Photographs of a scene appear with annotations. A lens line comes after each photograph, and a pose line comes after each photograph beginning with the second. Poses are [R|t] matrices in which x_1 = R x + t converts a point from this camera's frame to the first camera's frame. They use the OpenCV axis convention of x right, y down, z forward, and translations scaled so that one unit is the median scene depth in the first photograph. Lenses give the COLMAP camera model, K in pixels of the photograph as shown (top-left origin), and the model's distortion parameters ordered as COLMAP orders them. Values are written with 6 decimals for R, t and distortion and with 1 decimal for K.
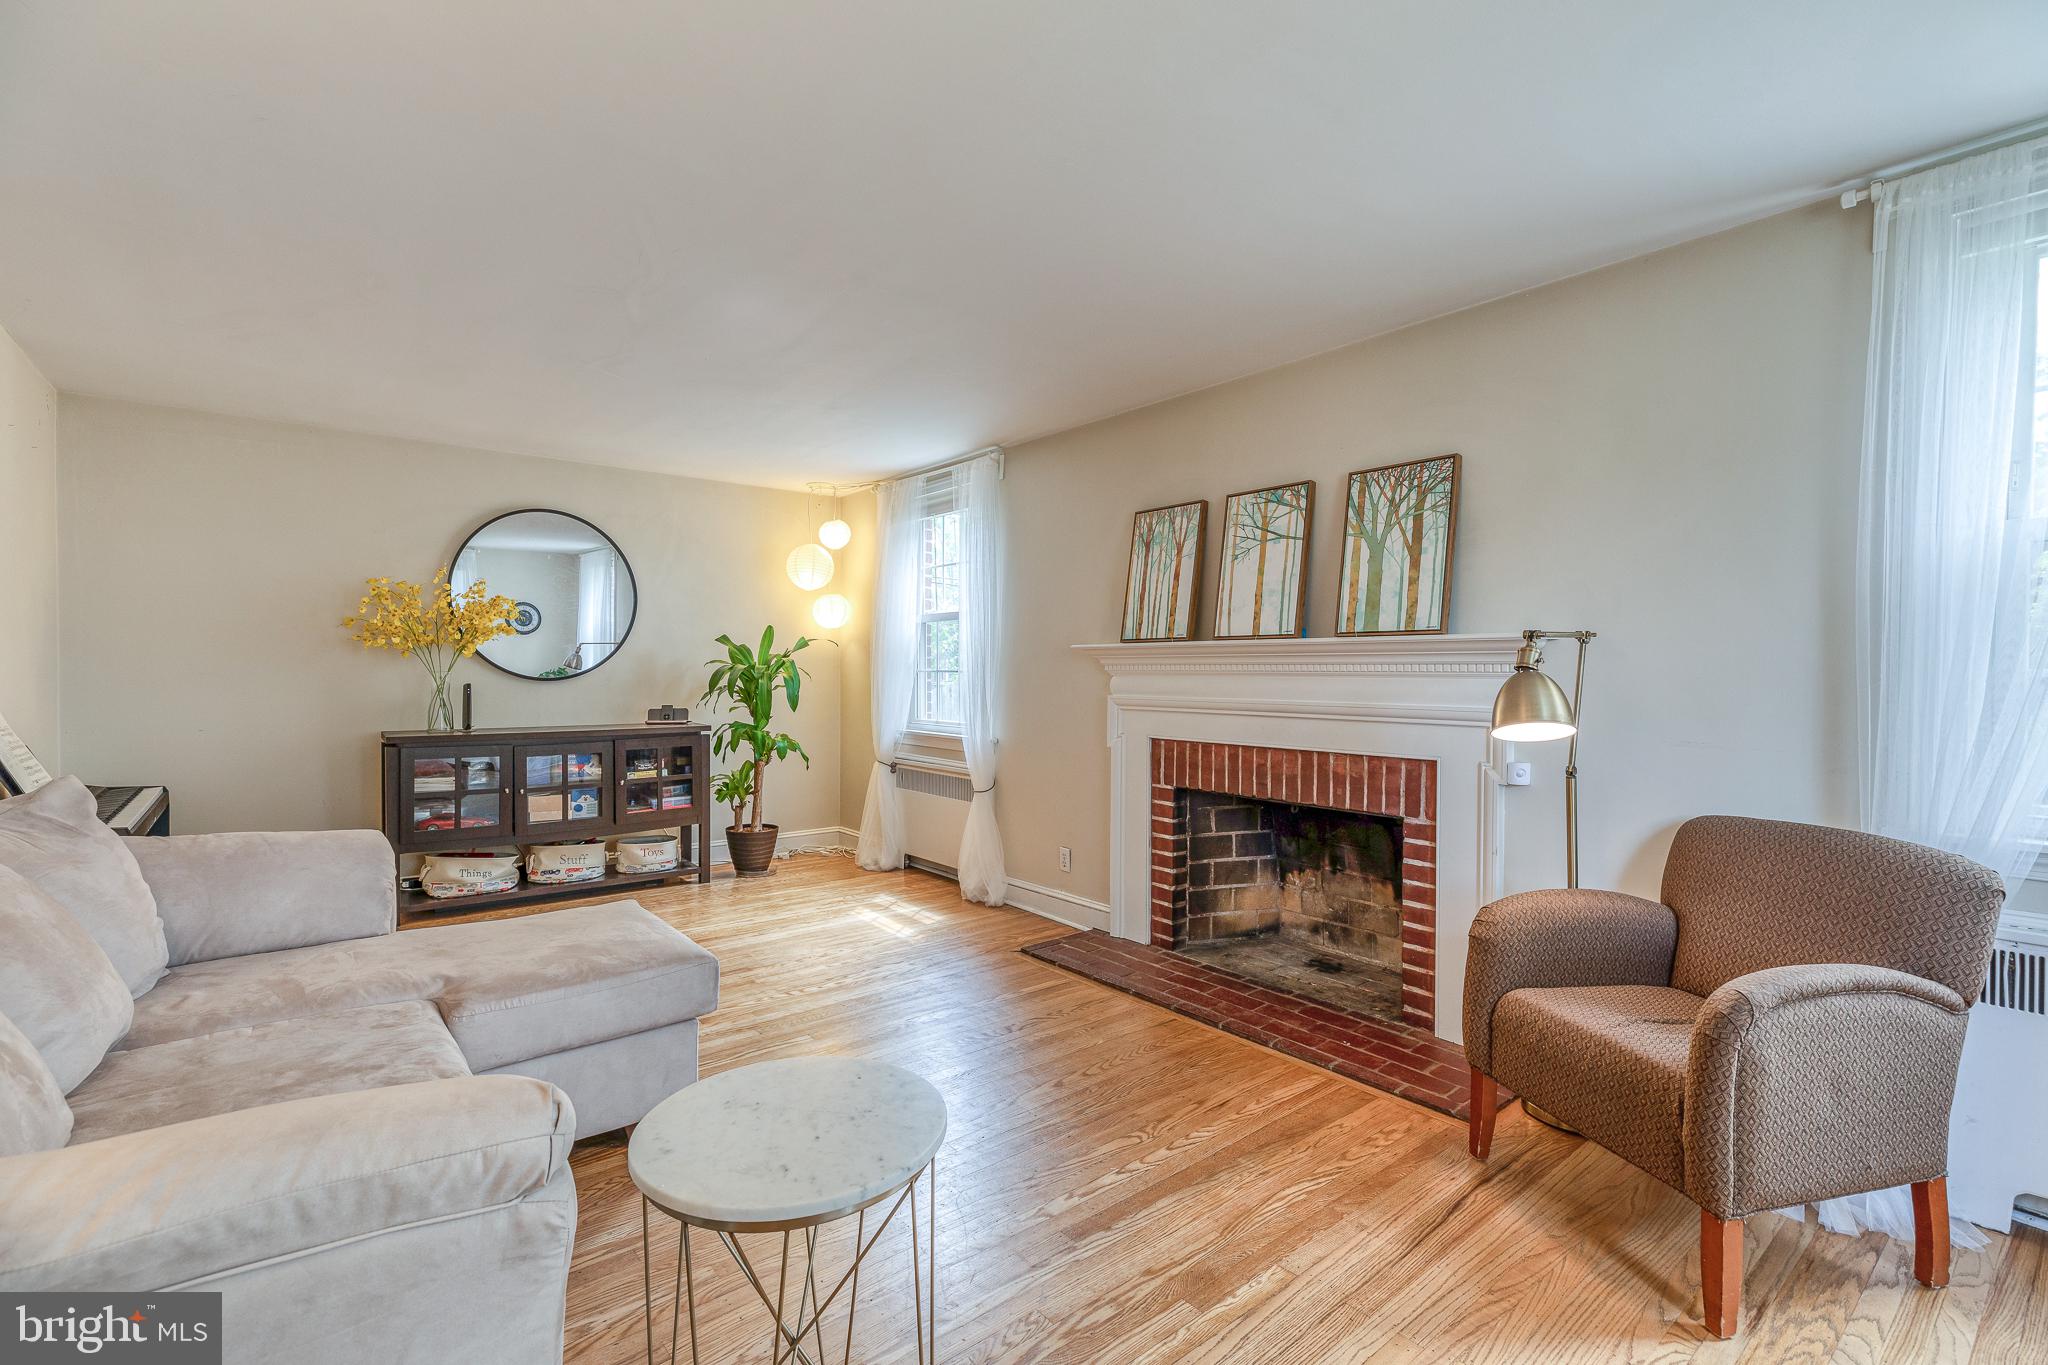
lens RADIAL K [[922.6, 0, 1024.0], [0, 922.6, 682.5], [0, 0, 1]] dist [0.001052, -0.000150]
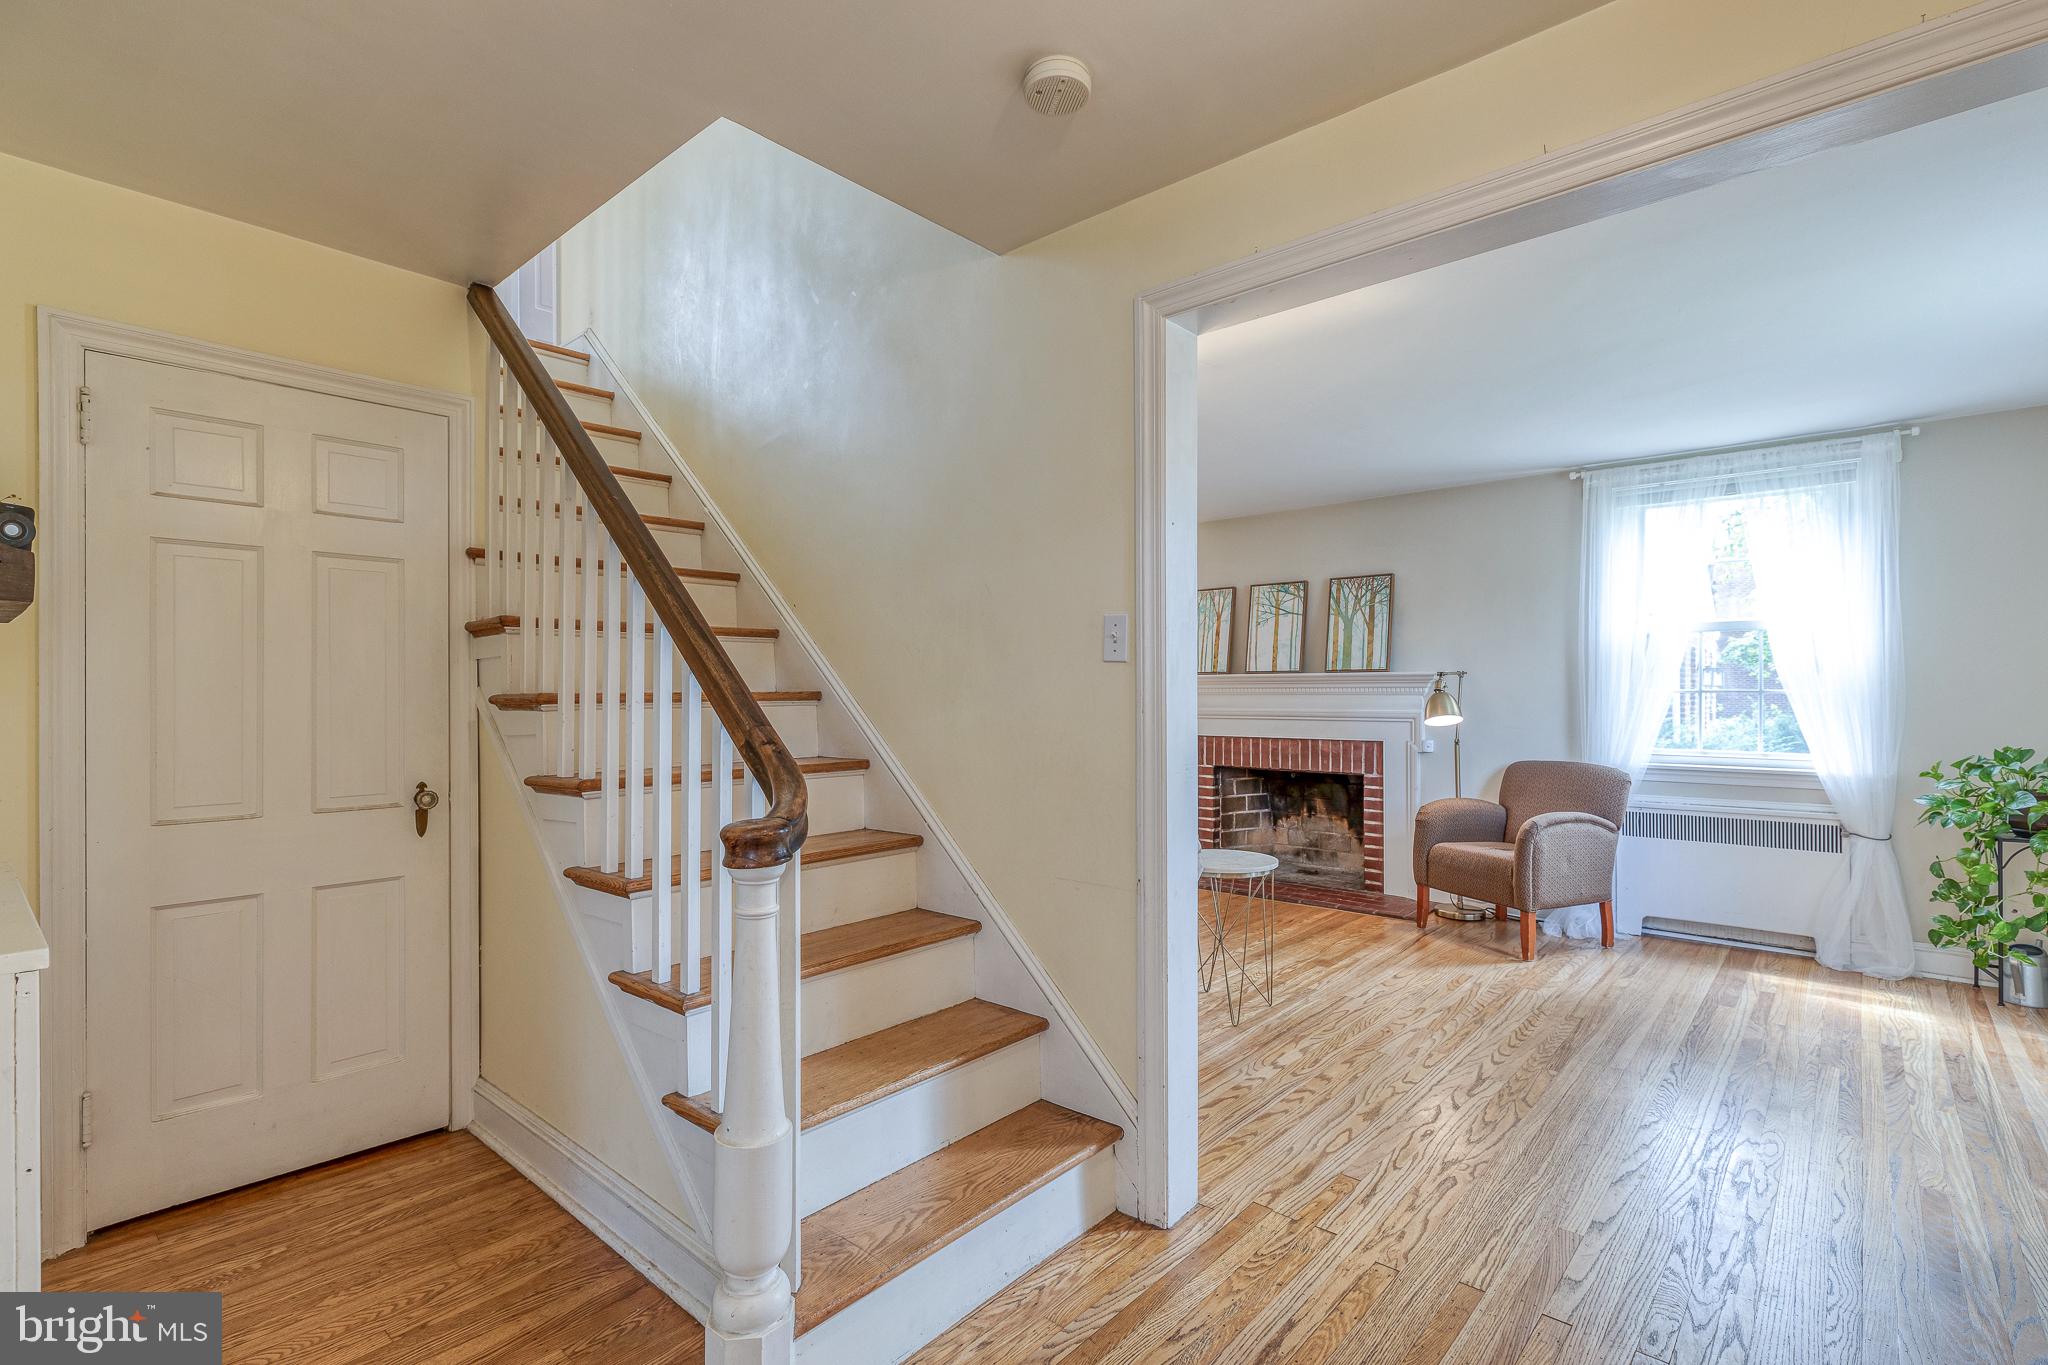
lens RADIAL K [[951.4, 0, 1025.6], [0, 951.4, 692.4], [0, 0, 1]] dist [-0.000359, -0.000119]
pose [[0.986172, -0.006984, 0.165580, -0.479387], [0.009134, 0.999883, -0.012229, 0.004796], [-0.165475, 0.013573, 0.986121, -0.629284]]
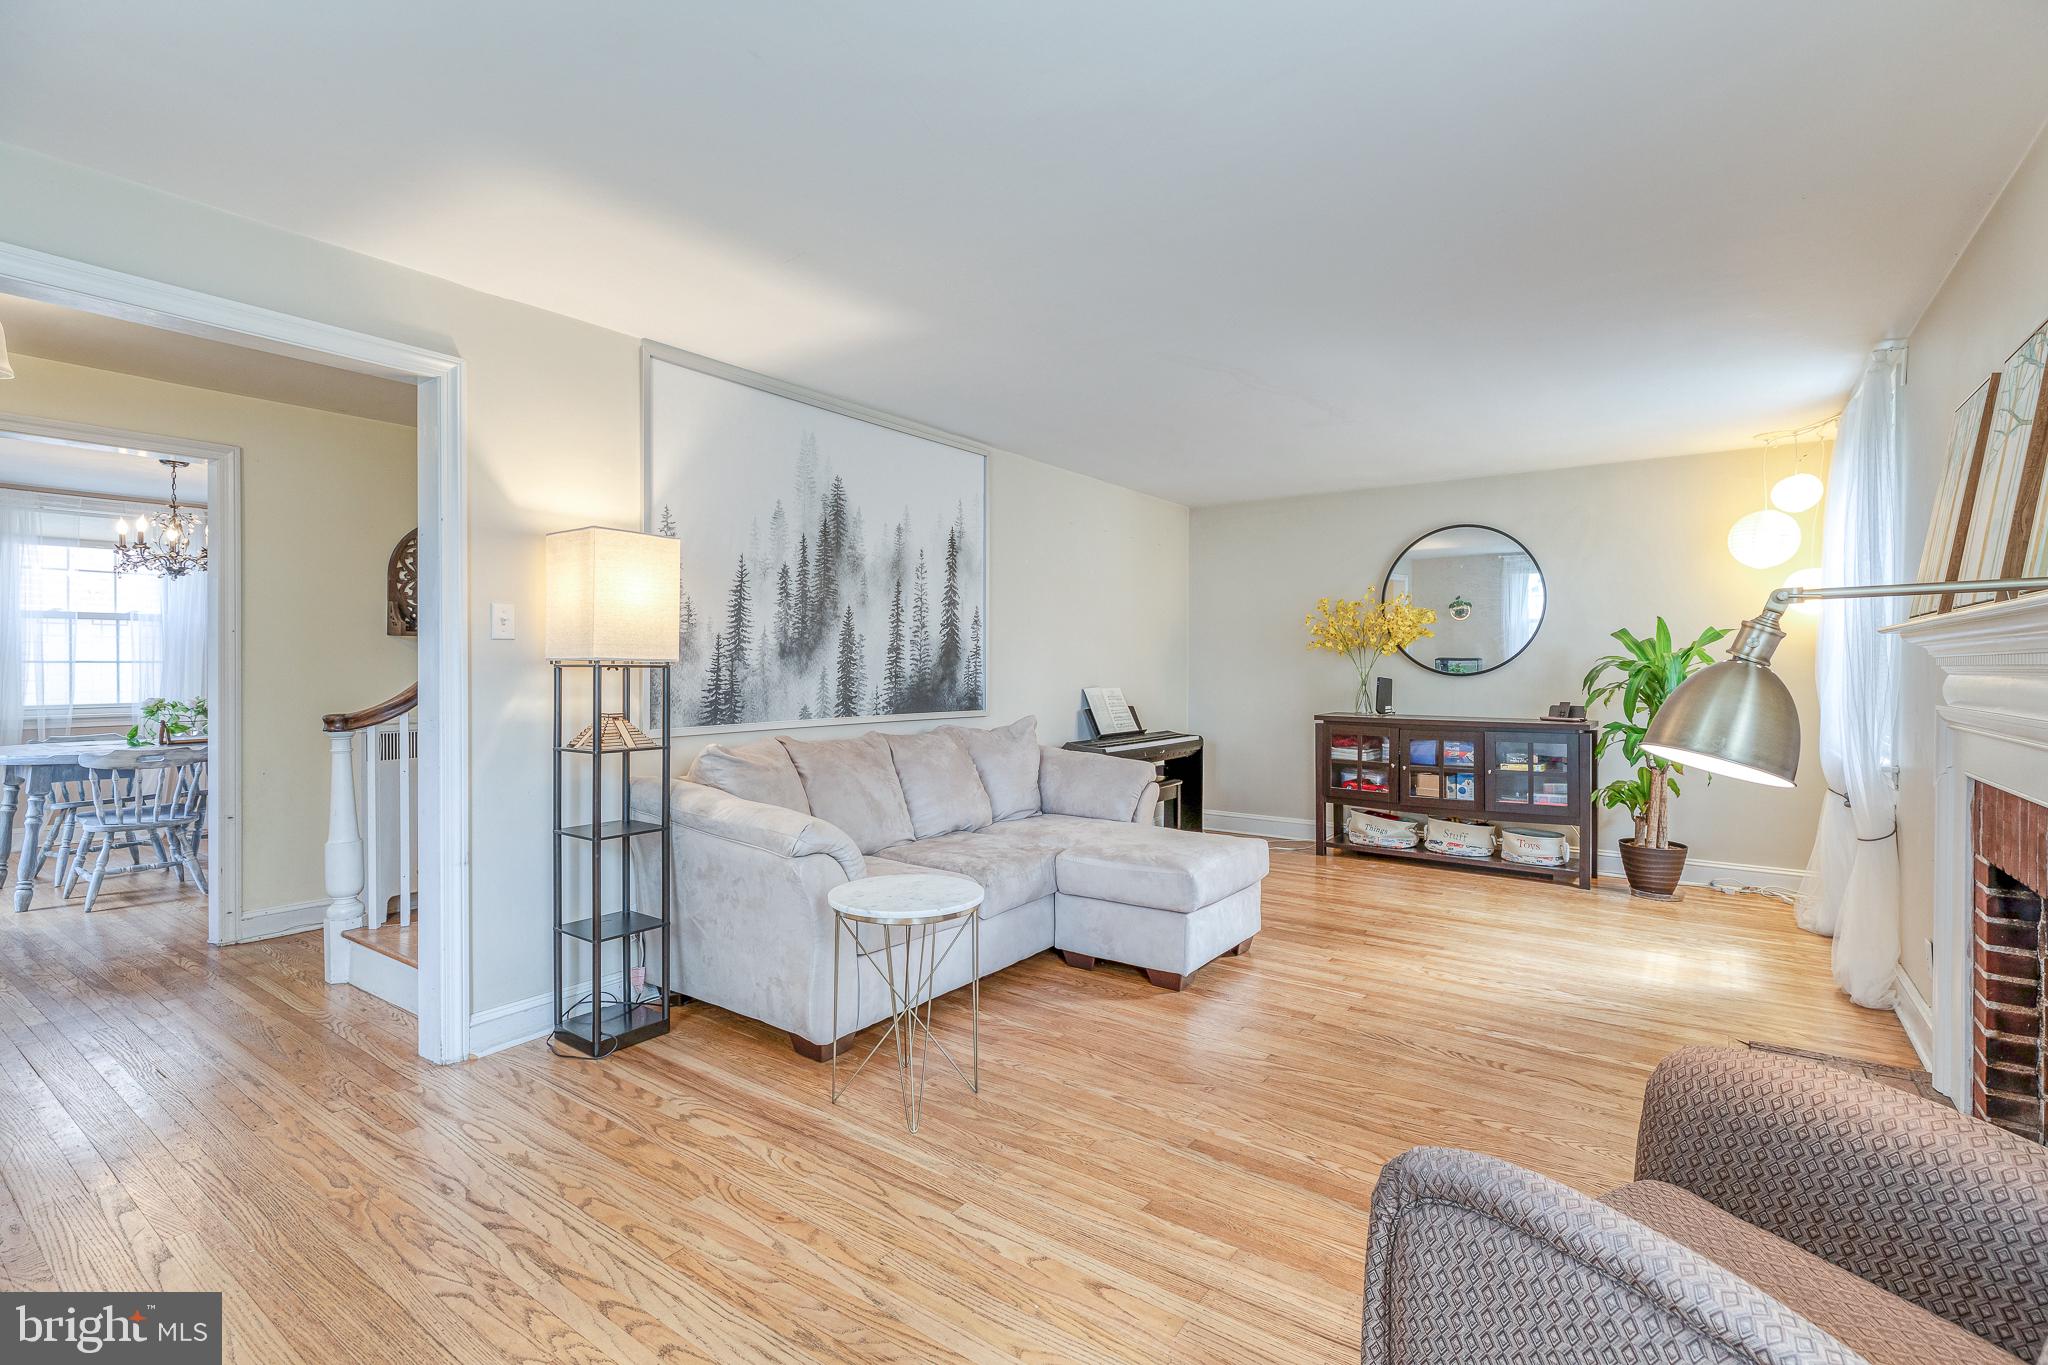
lens RADIAL K [[936.0, 0, 1024.0], [0, 936.0, 682.5], [0, 0, 1]] dist [0.002947, 0.000305]
pose [[0.260628, 0.015802, -0.965310, 0.653146], [-0.013883, 0.999824, 0.012619, -0.001514], [0.965339, 0.010113, 0.260801, 0.270808]]
